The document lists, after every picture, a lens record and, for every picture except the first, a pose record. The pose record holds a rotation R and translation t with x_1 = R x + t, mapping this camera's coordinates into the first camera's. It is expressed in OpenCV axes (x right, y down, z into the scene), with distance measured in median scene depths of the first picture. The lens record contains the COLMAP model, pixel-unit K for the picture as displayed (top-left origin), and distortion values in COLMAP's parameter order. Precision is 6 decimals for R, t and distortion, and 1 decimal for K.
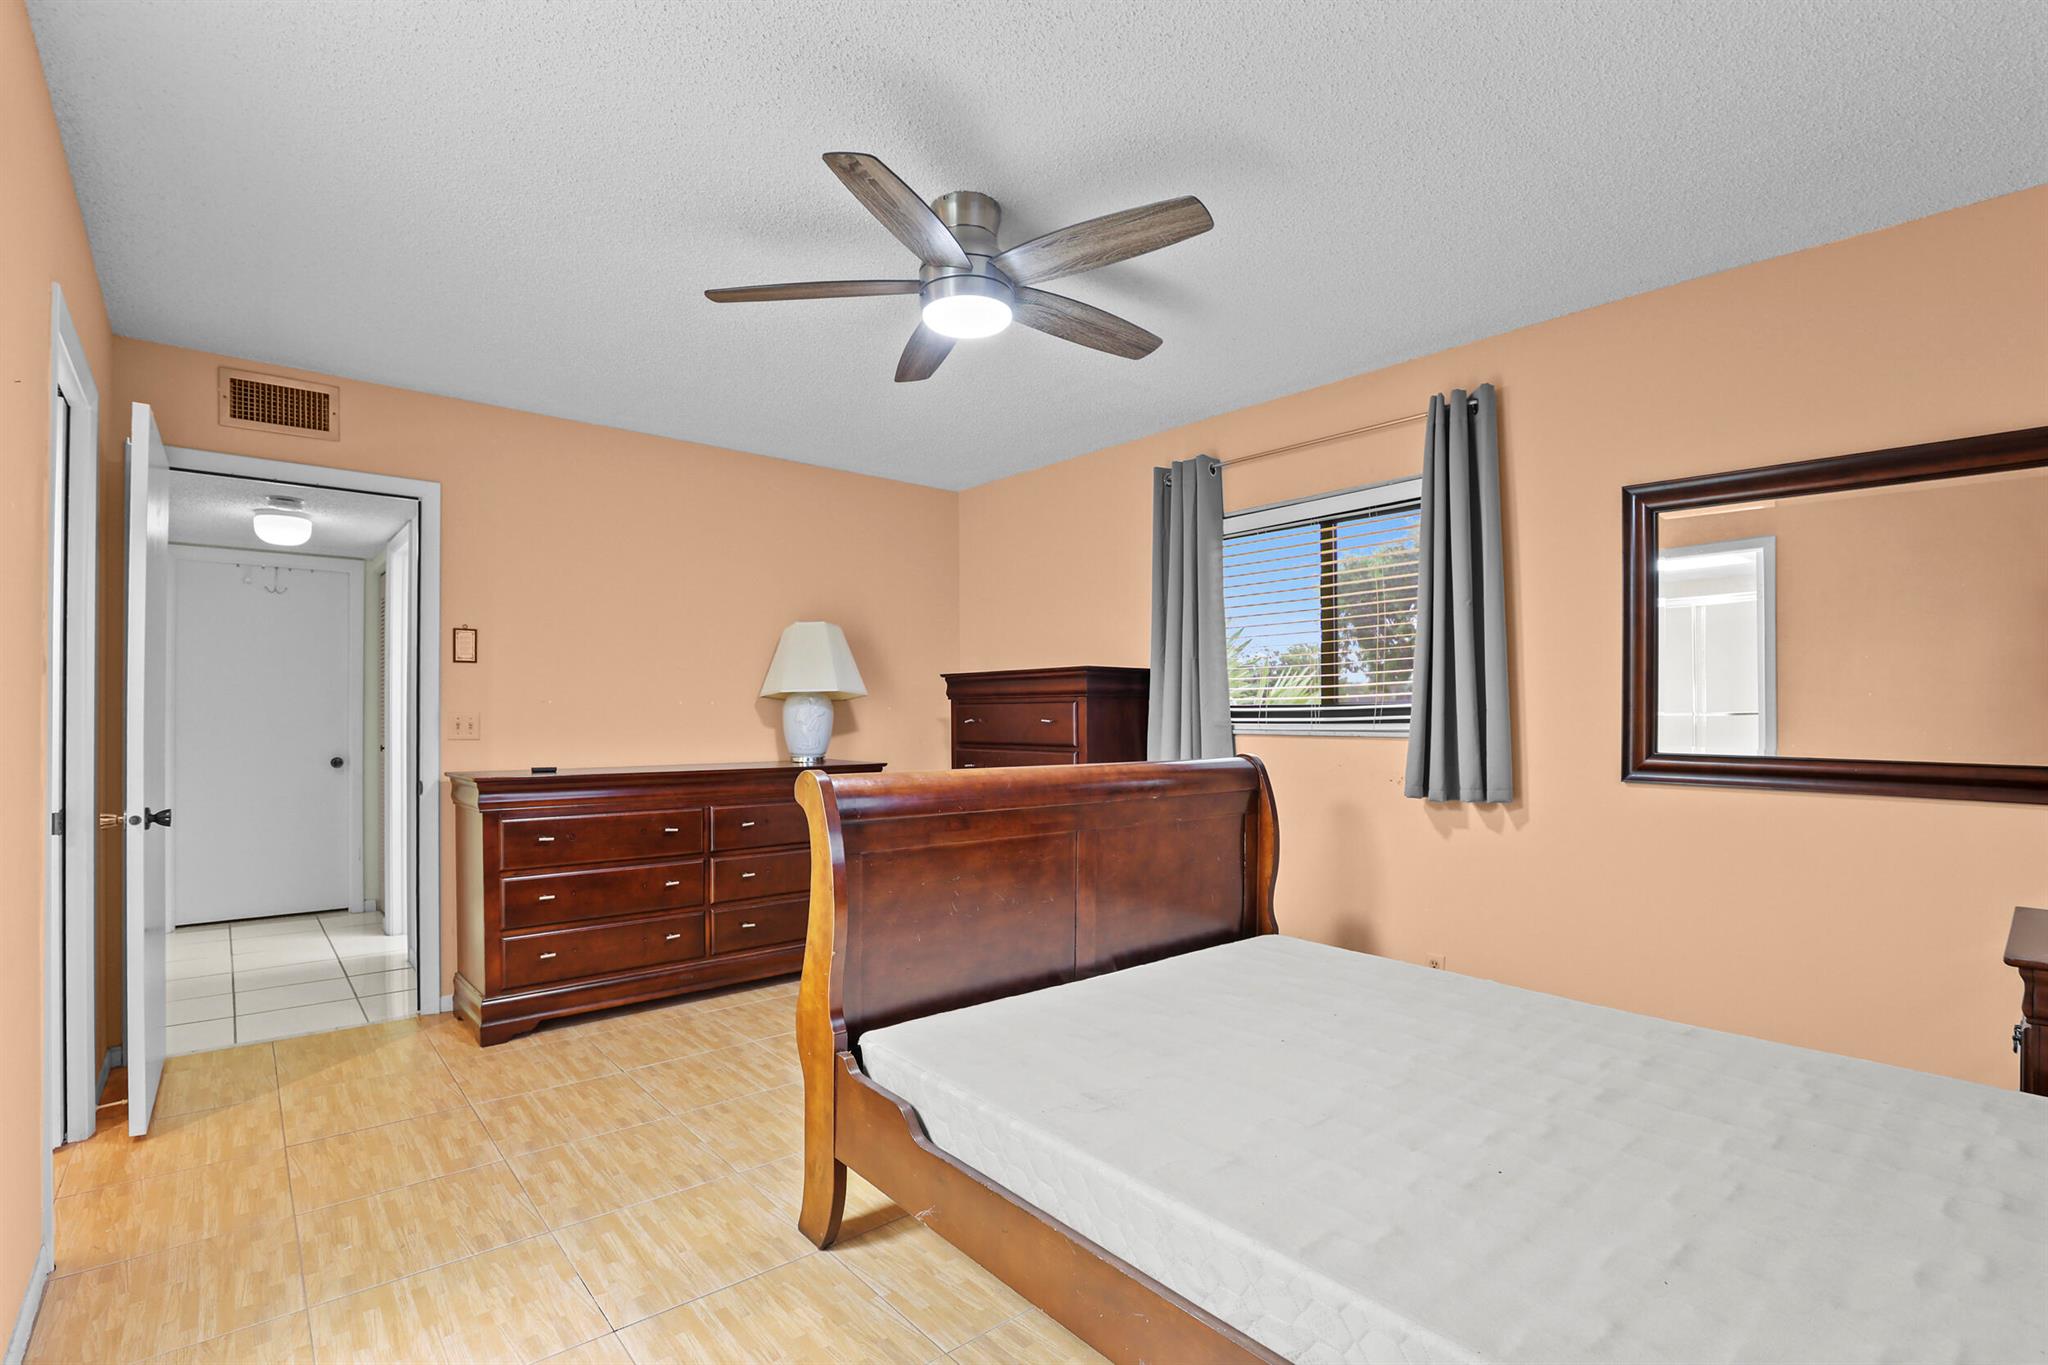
lens RADIAL K [[957.8, 0, 1030.4], [0, 957.8, 700.7], [0, 0, 1]] dist [-0.008620, 0.000397]
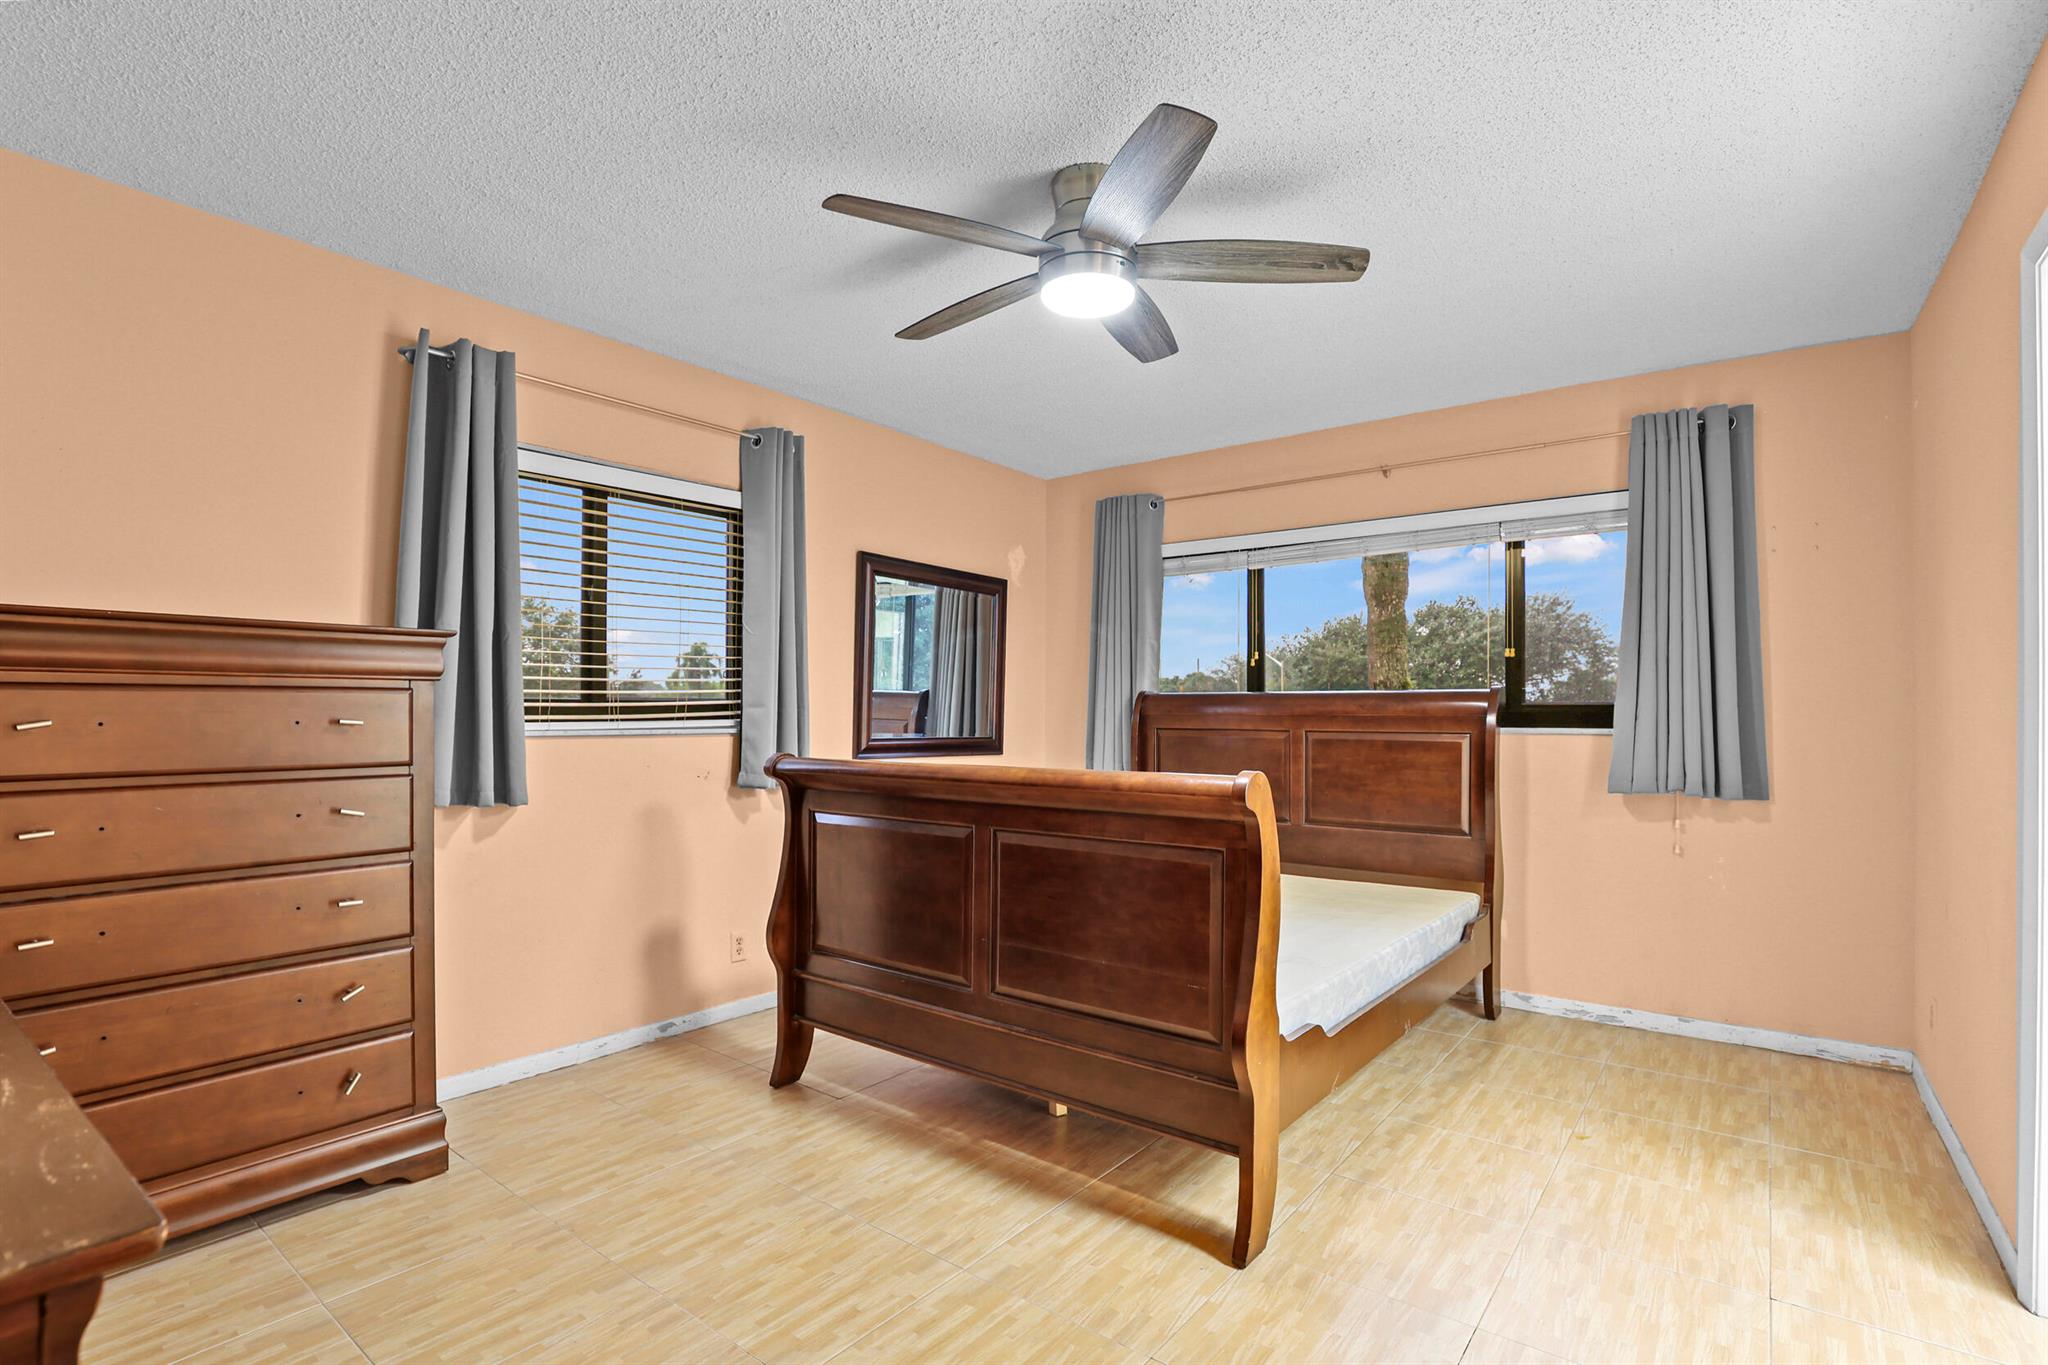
lens RADIAL K [[957.8, 0, 1029.0], [0, 957.8, 703.2], [0, 0, 1]] dist [-0.008620, 0.000397]
pose [[-0.199944, 0.007582, 0.979778, -0.688145], [-0.016655, 0.999799, -0.011136, 0.011311], [-0.979666, -0.018545, -0.199778, 0.864966]]
